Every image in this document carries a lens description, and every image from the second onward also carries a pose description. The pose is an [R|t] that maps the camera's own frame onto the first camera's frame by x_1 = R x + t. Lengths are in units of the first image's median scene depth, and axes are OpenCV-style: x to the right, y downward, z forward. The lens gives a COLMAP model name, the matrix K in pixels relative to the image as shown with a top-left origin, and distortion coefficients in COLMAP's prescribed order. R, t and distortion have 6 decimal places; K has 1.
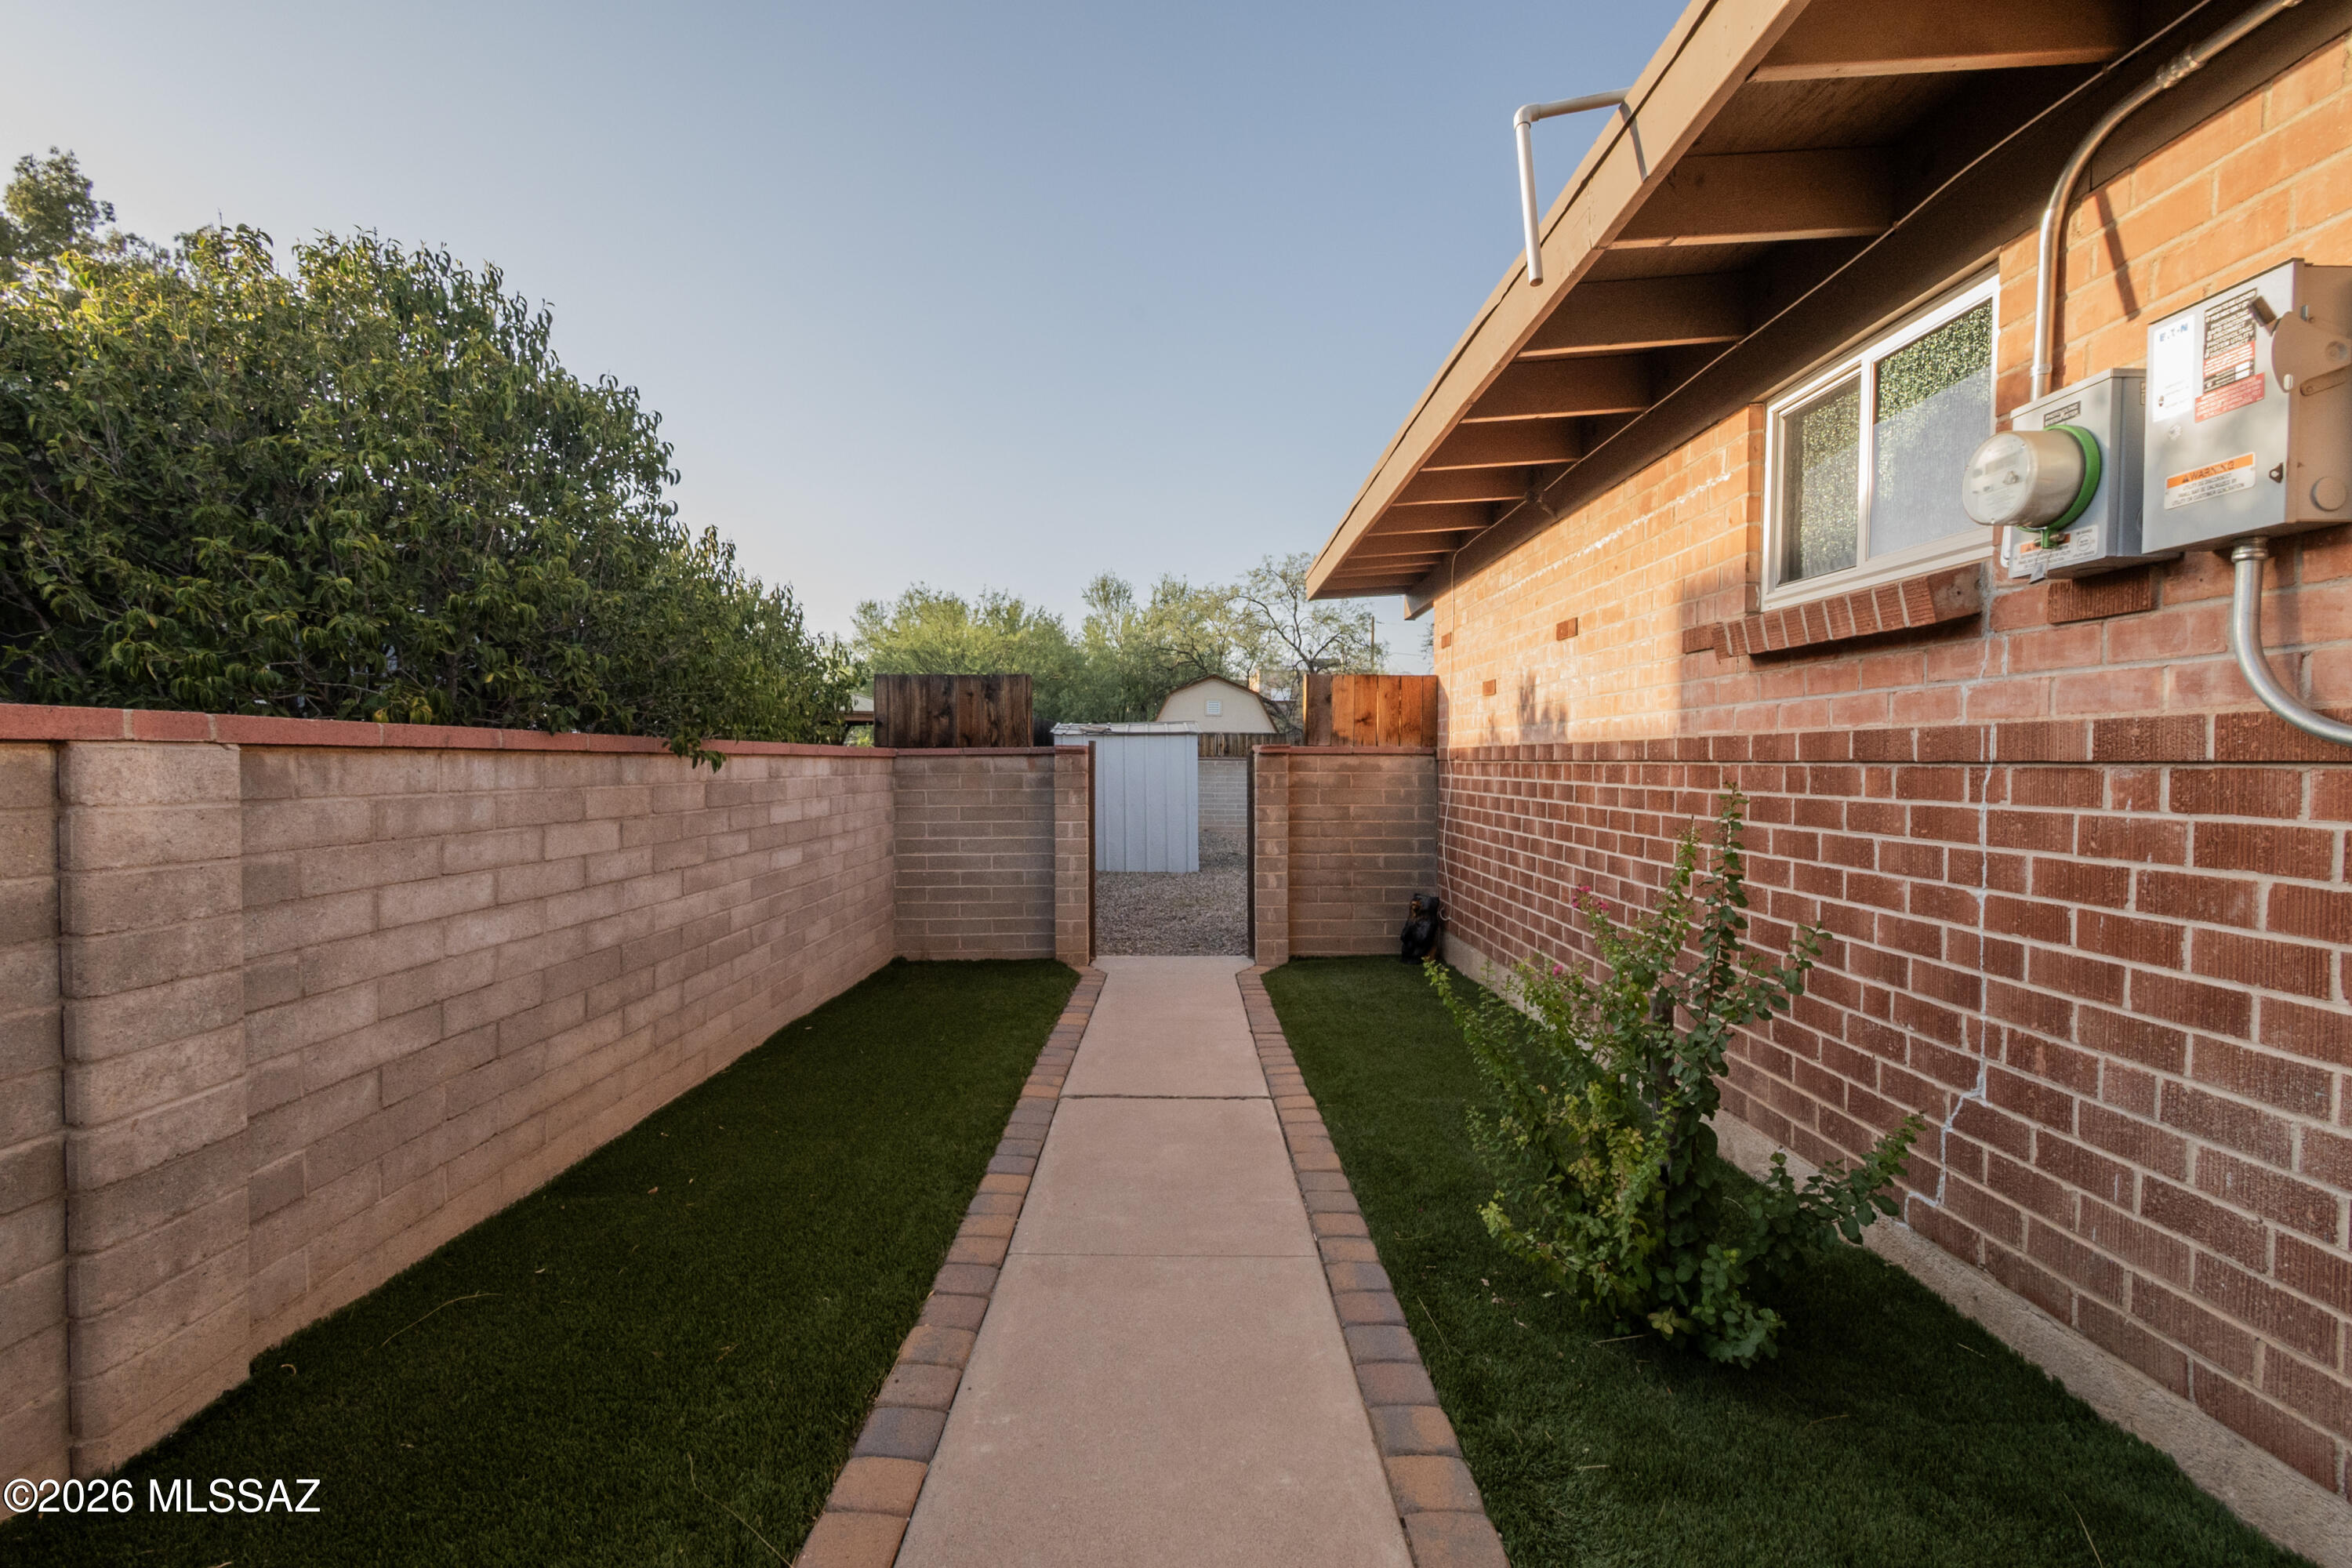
lens RADIAL K [[1045.0, 0, 1176.4], [0, 1045.0, 776.6], [0, 0, 1]] dist [0.000837, -0.000533]
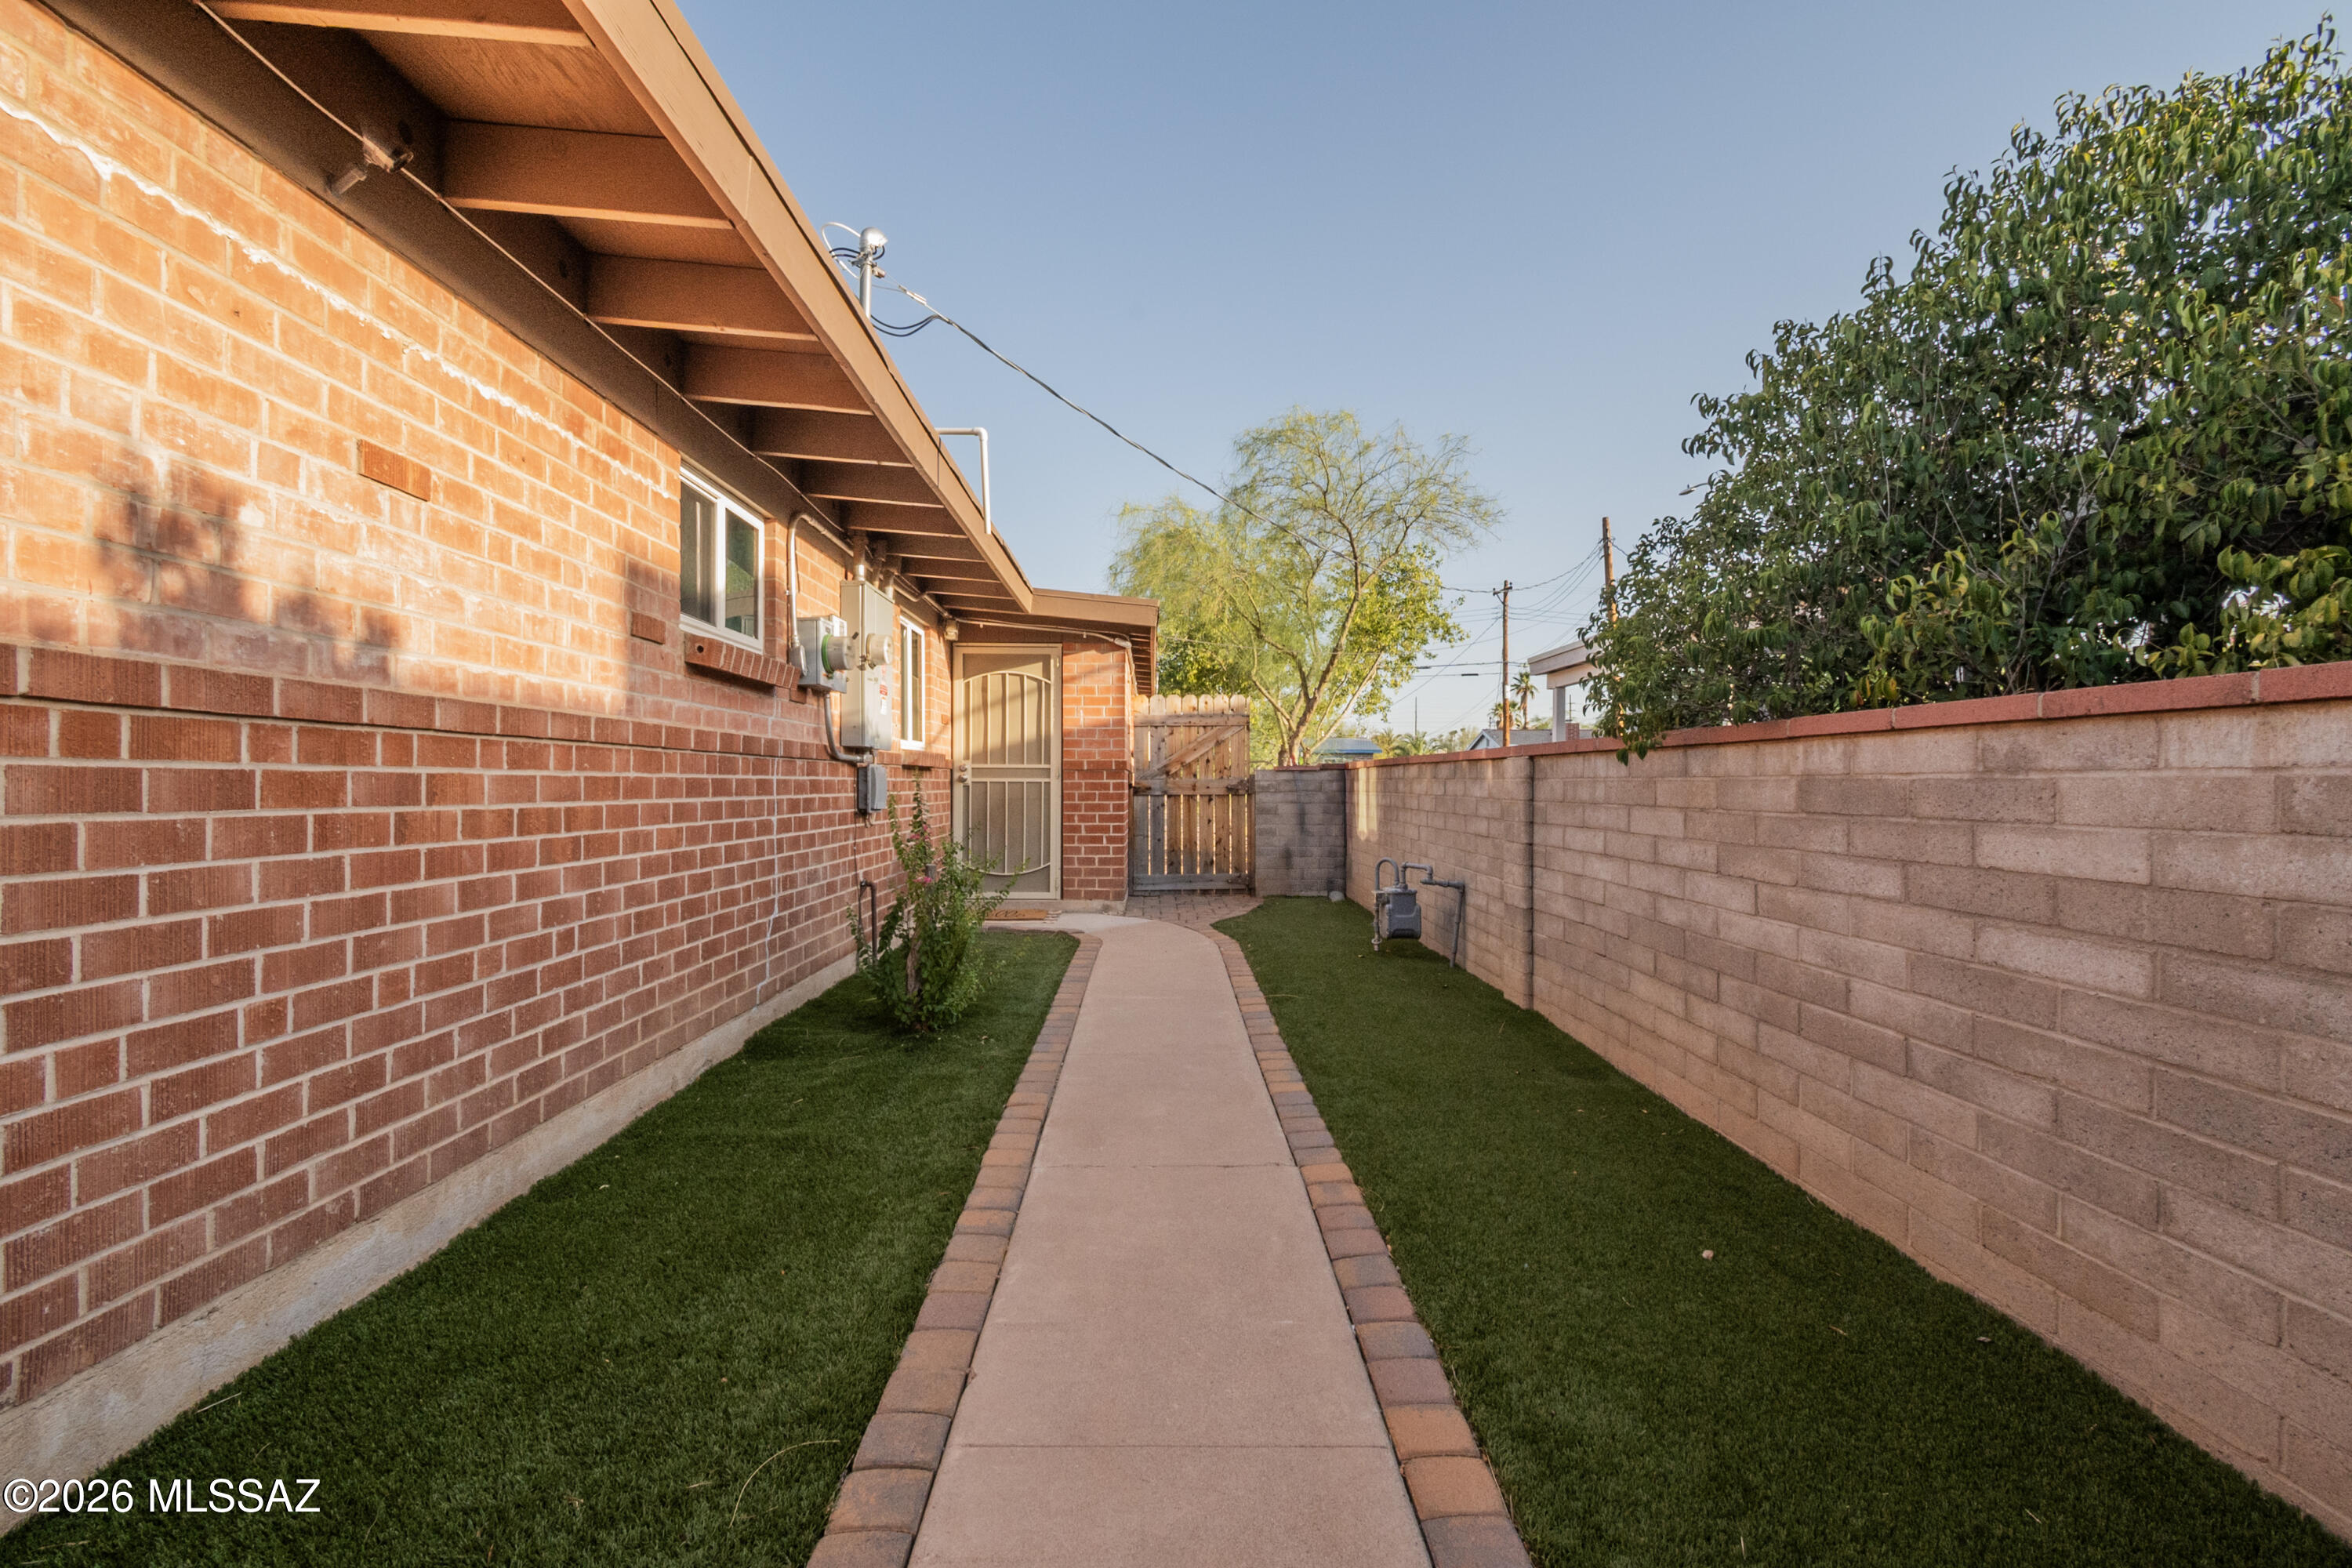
lens RADIAL K [[1045.0, 0, 1166.4], [0, 1045.0, 788.7], [0, 0, 1]] dist [0.000837, -0.000533]
pose [[-0.999920, -0.007138, -0.010489, -0.000260], [-0.007335, 0.999795, 0.018868, 0.003420], [0.010352, 0.018943, -0.999767, 1.974869]]
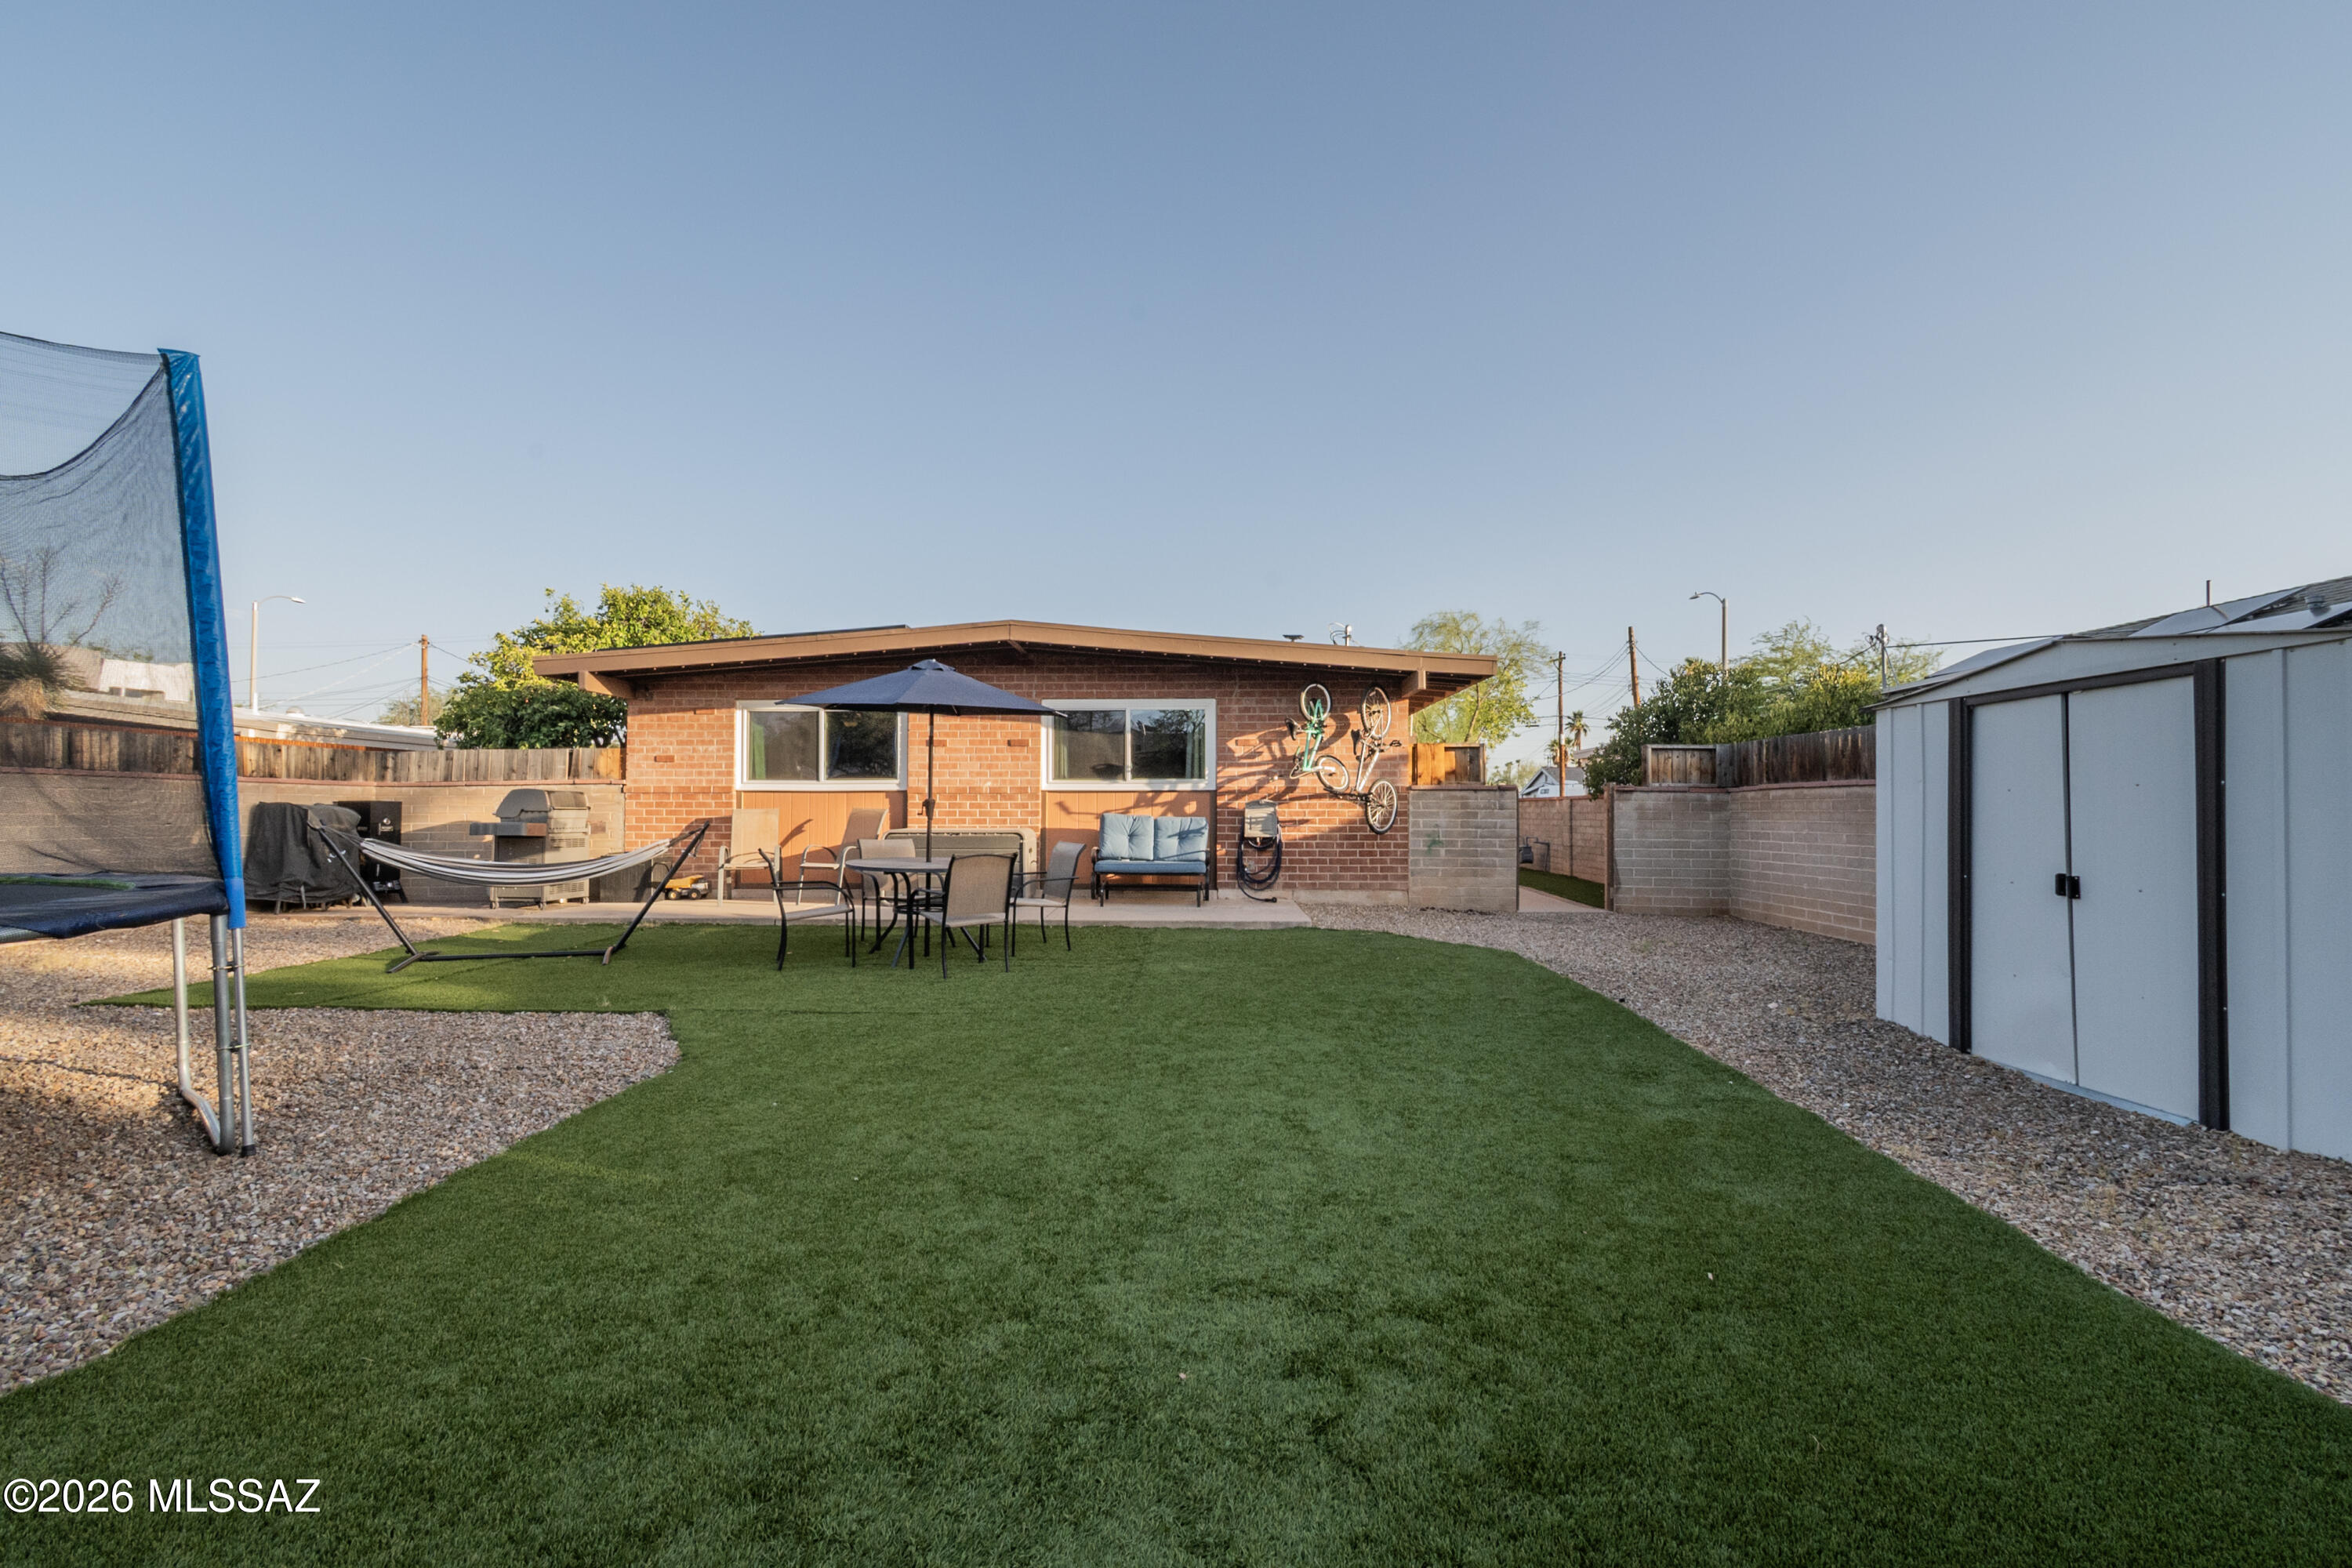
lens RADIAL K [[1045.0, 0, 1176.1], [0, 1045.0, 783.7], [0, 0, 1]] dist [0.000837, -0.000533]
pose [[-0.999549, -0.007204, 0.029142, 1.085613], [-0.007644, 0.999858, -0.015003, -0.004768], [-0.029030, -0.015219, -0.999463, 5.186544]]
